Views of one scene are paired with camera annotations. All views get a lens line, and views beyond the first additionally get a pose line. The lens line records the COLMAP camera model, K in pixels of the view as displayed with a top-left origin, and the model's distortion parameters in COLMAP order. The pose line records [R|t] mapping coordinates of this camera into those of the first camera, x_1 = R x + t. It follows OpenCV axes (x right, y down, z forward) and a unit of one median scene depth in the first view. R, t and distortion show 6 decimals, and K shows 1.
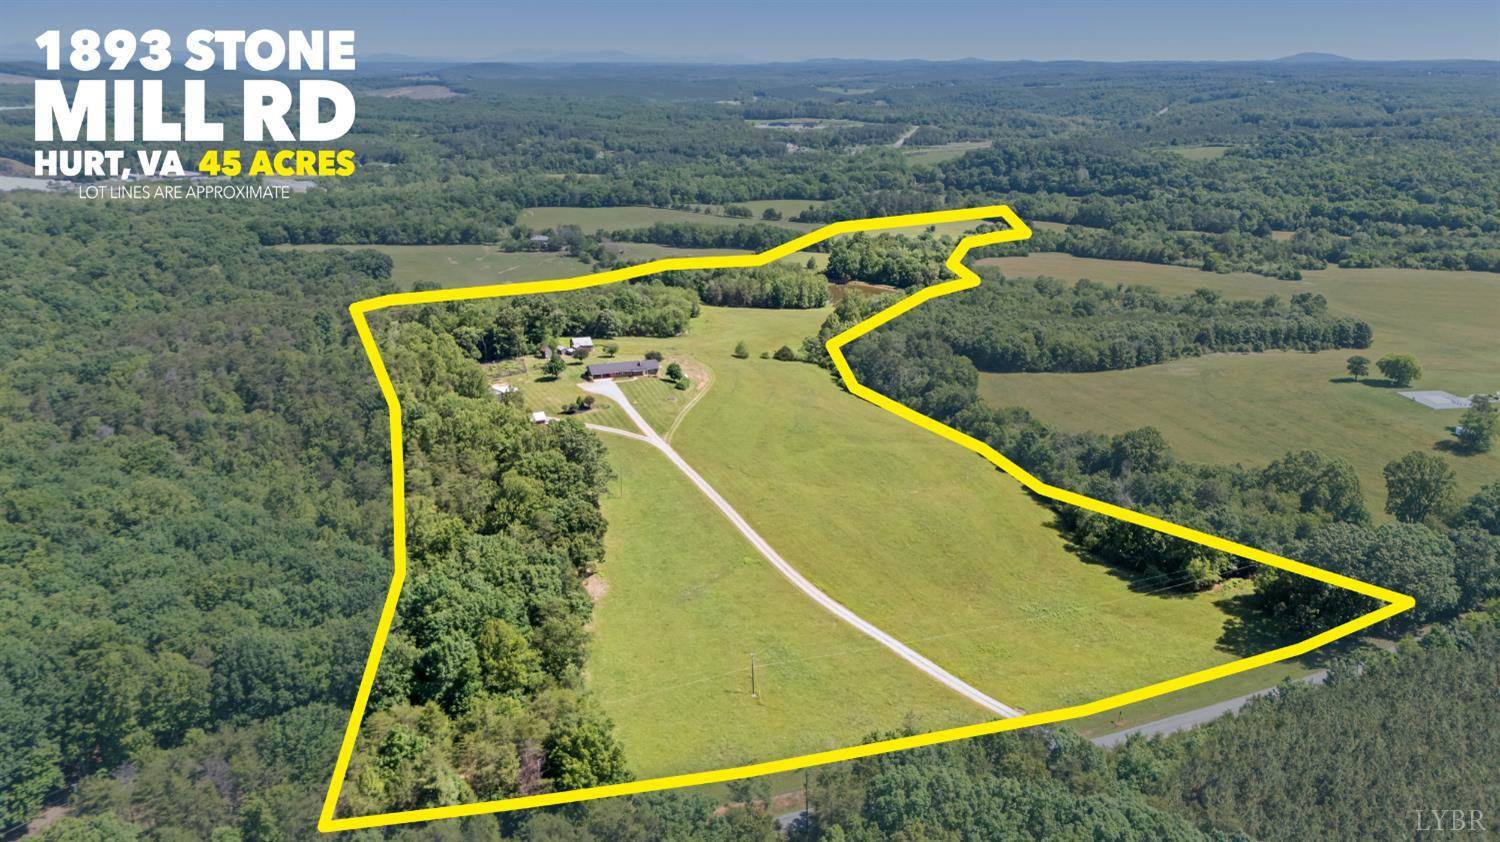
lens RADIAL K [[1099.2, 0, 752.5], [0, 1099.2, 419.6], [0, 0, 1]] dist [0.091379, -0.095211]
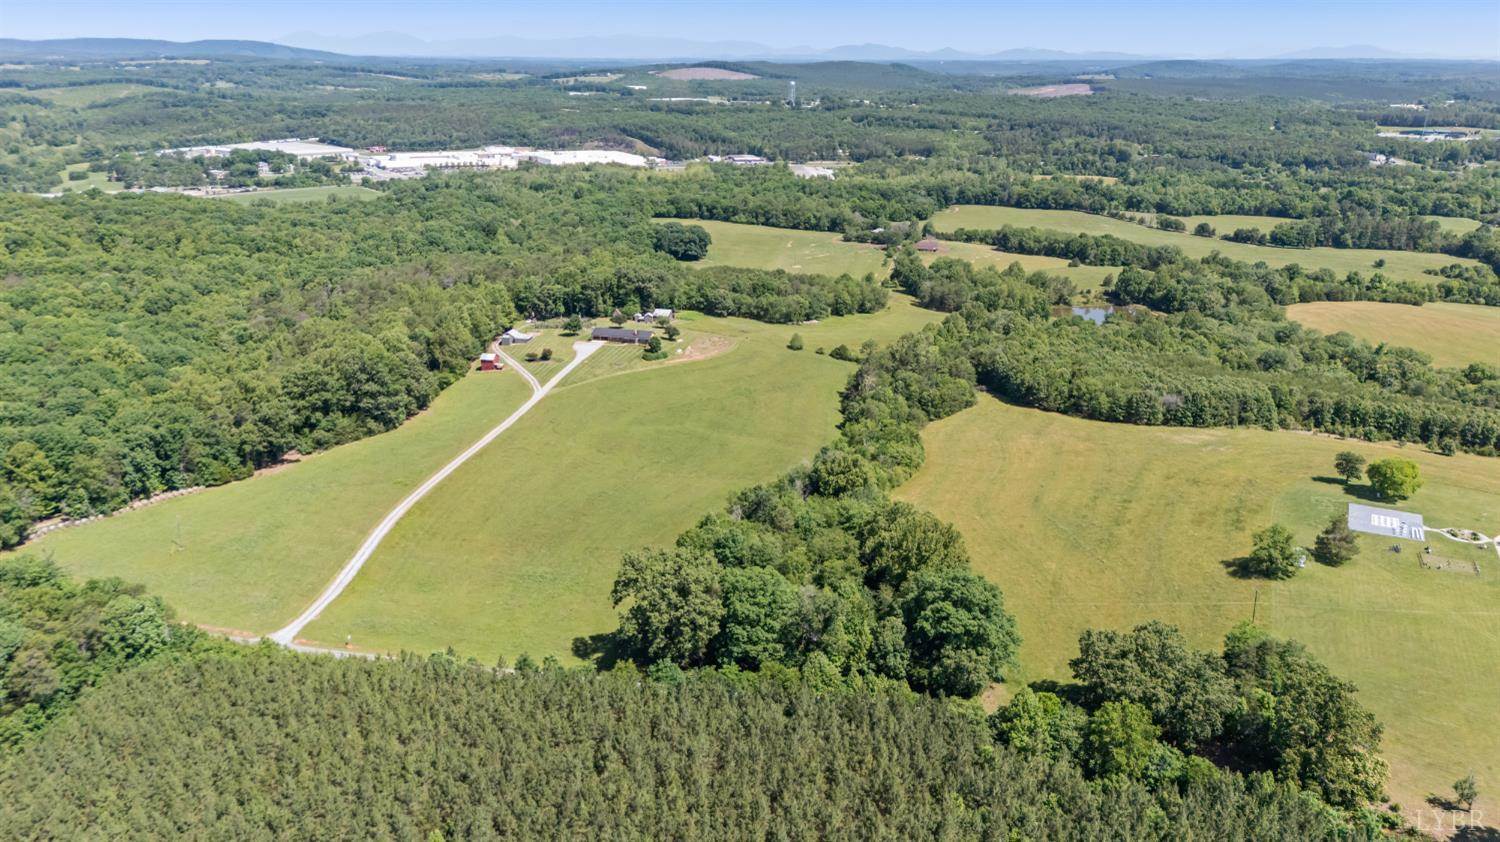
lens RADIAL K [[1099.2, 0, 752.5], [0, 1099.2, 419.6], [0, 0, 1]] dist [0.091379, -0.095211]
pose [[0.824898, 0.182714, -0.534939, 0.160056], [-0.181863, 0.981790, 0.054900, -0.012315], [0.535229, 0.051999, 0.843105, 0.032159]]
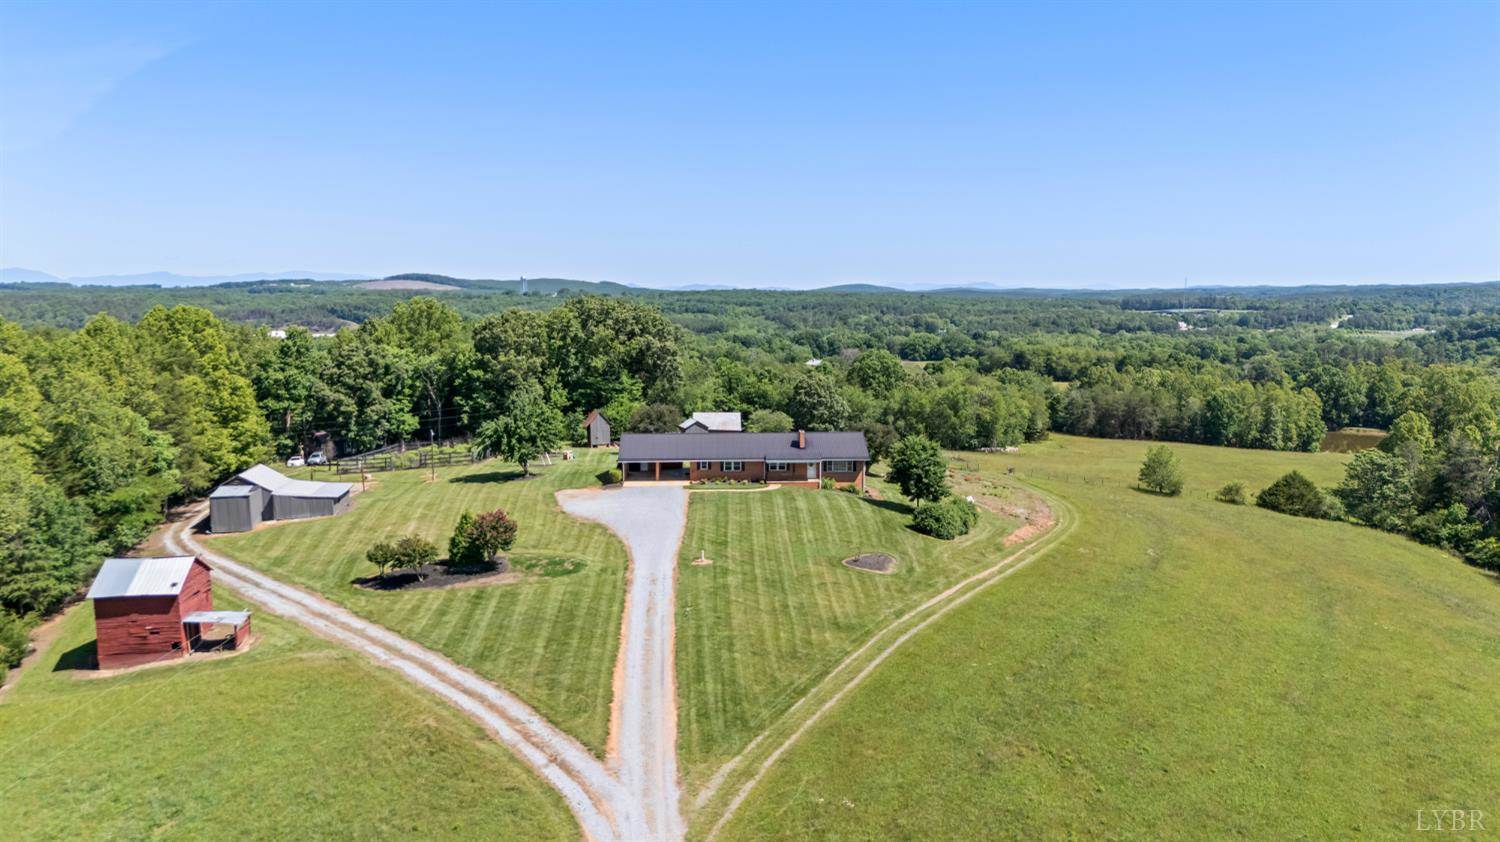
lens RADIAL K [[1099.2, 0, 752.5], [0, 1099.2, 419.6], [0, 0, 1]] dist [0.091379, -0.095211]
pose [[0.948287, 0.034132, -0.315573, -0.006645], [-0.095978, 0.978496, -0.182577, -0.000919], [0.302555, 0.203424, 0.931171, 0.191867]]
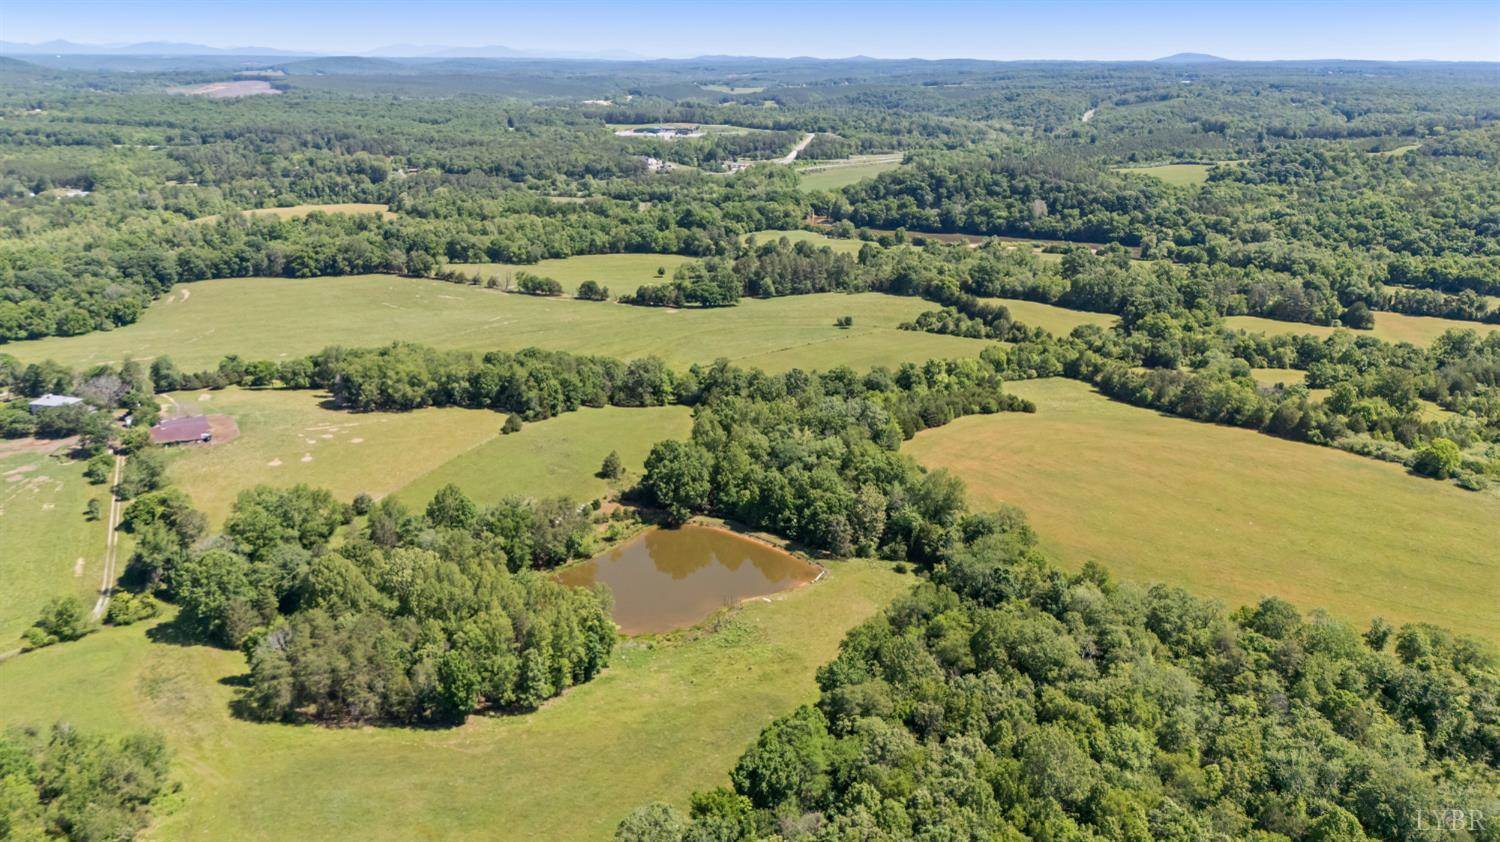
lens RADIAL K [[1099.2, 0, 752.5], [0, 1099.2, 419.6], [0, 0, 1]] dist [0.091379, -0.095211]
pose [[0.995641, -0.025264, 0.089776, 0.035395], [0.025063, 0.999680, 0.003364, -0.079553], [-0.089833, -0.001100, 0.995956, 0.258810]]
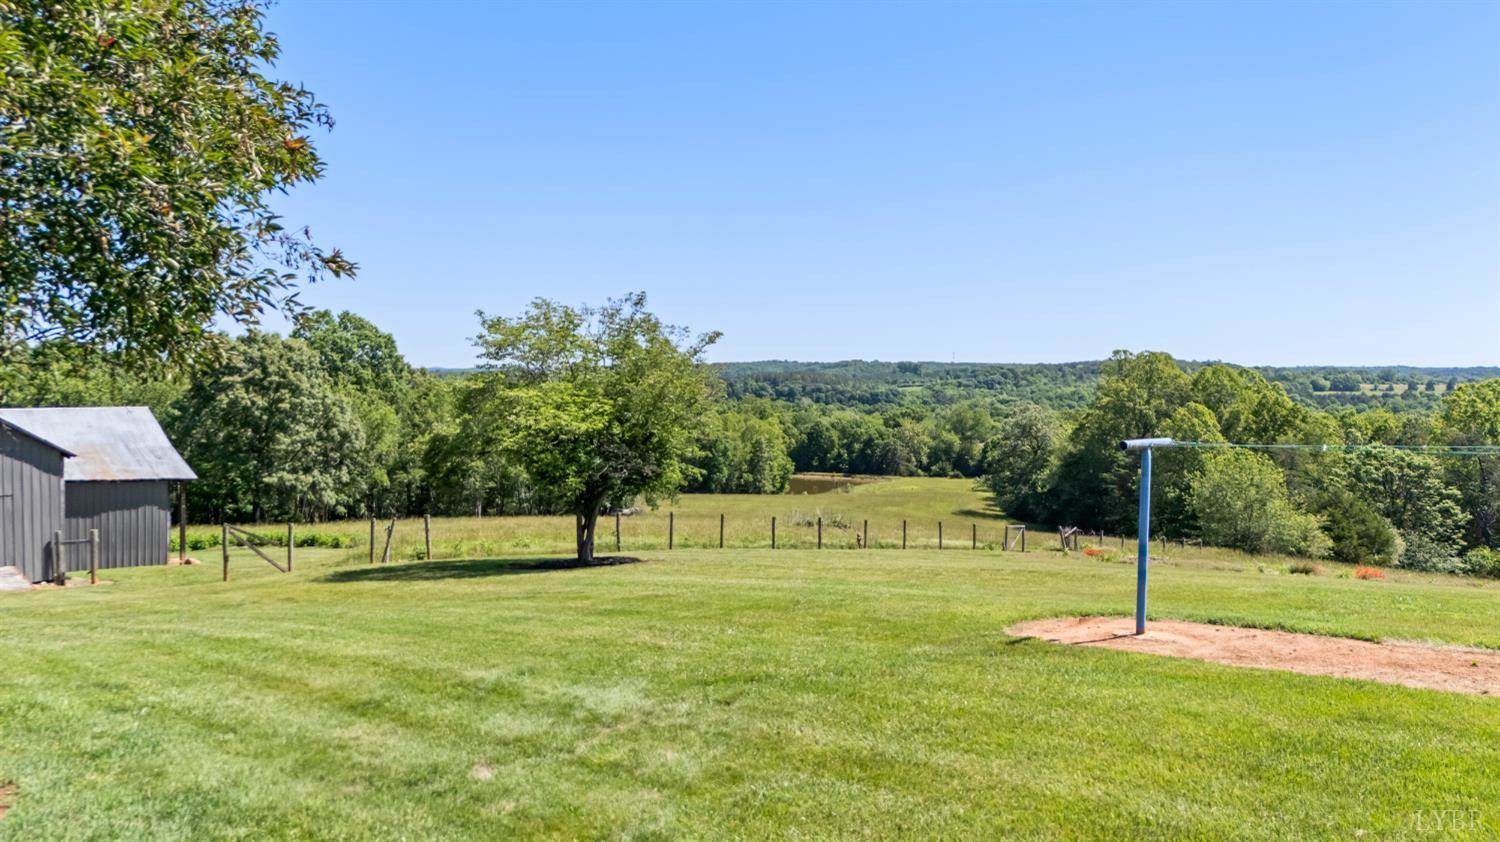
lens RADIAL K [[1099.2, 0, 752.5], [0, 1099.2, 419.6], [0, 0, 1]] dist [0.091379, -0.095211]
pose [[0.925791, -0.018416, 0.377586, -0.040760], [0.119806, 0.961620, -0.246846, -0.013662], [-0.358549, 0.273765, 0.892466, 0.268338]]
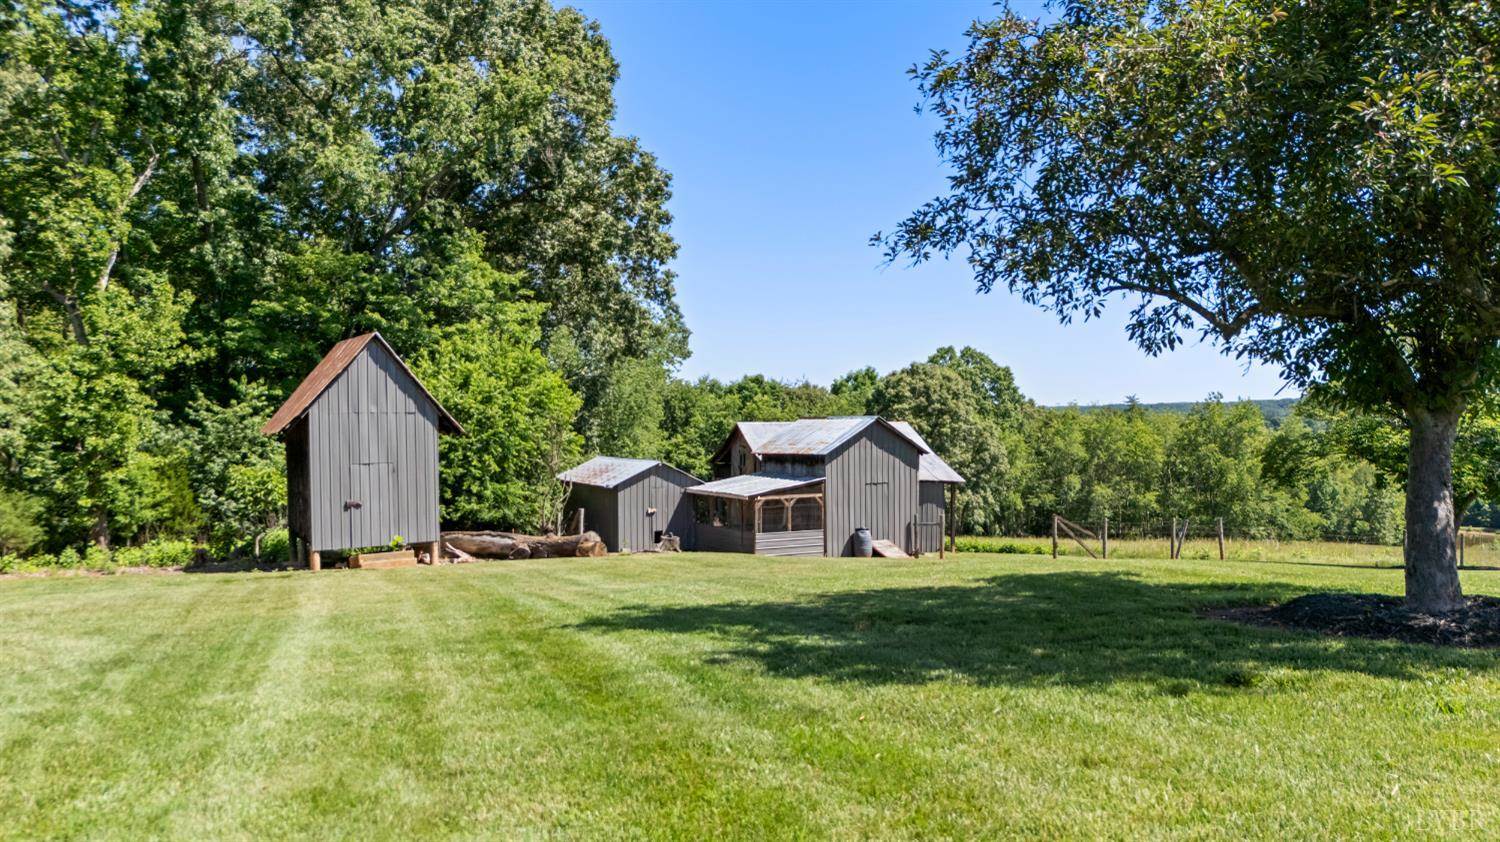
lens RADIAL K [[1099.2, 0, 752.5], [0, 1099.2, 419.6], [0, 0, 1]] dist [0.091379, -0.095211]
pose [[0.995783, -0.004526, -0.091627, -0.045087], [-0.023636, 0.952405, -0.303919, -0.012879], [0.088641, 0.304803, 0.948281, 0.267489]]
